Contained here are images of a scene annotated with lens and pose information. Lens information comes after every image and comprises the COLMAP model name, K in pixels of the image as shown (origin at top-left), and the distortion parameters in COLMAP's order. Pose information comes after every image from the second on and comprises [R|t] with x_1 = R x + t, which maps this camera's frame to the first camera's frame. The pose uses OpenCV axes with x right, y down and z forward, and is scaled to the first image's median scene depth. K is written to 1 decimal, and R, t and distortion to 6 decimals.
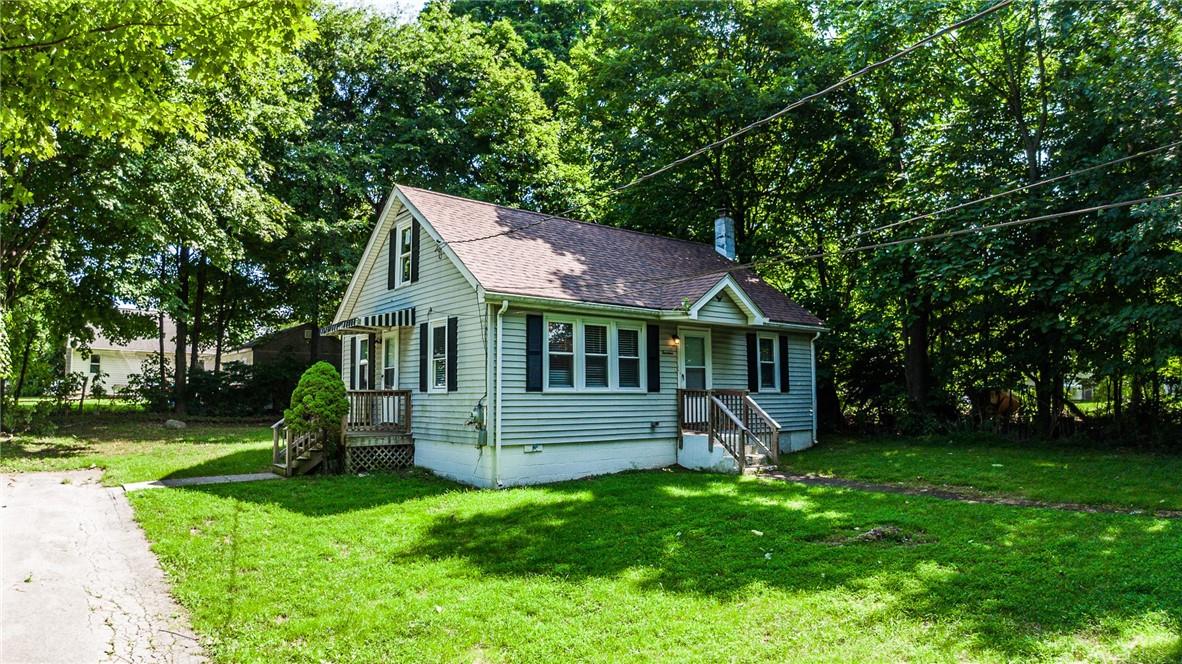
lens RADIAL K [[701.8, 0, 591.0], [0, 701.8, 332.0], [0, 0, 1]] dist [-0.116283, -0.000149]
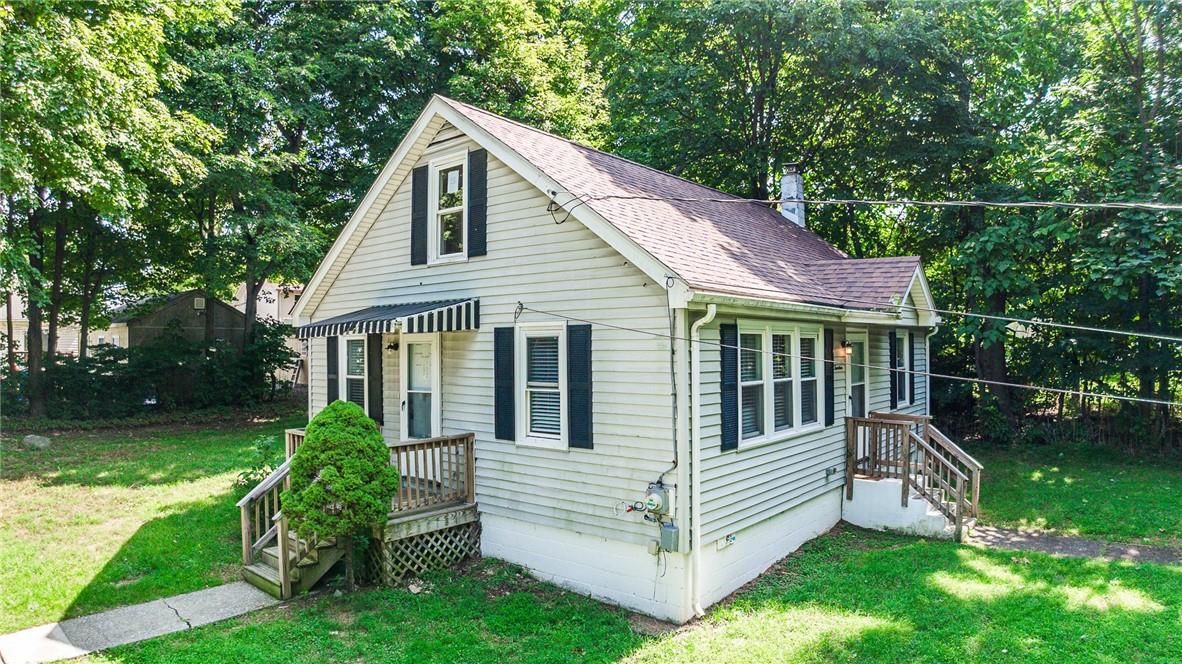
lens RADIAL K [[707.7, 0, 580.5], [0, 707.7, 323.6], [0, 0, 1]] dist [-0.137486, 0.003541]
pose [[0.982845, 0.004509, 0.184379, -0.282069], [-0.015113, 0.998308, 0.056147, -0.050348], [-0.183814, -0.057970, 0.981250, 0.380735]]
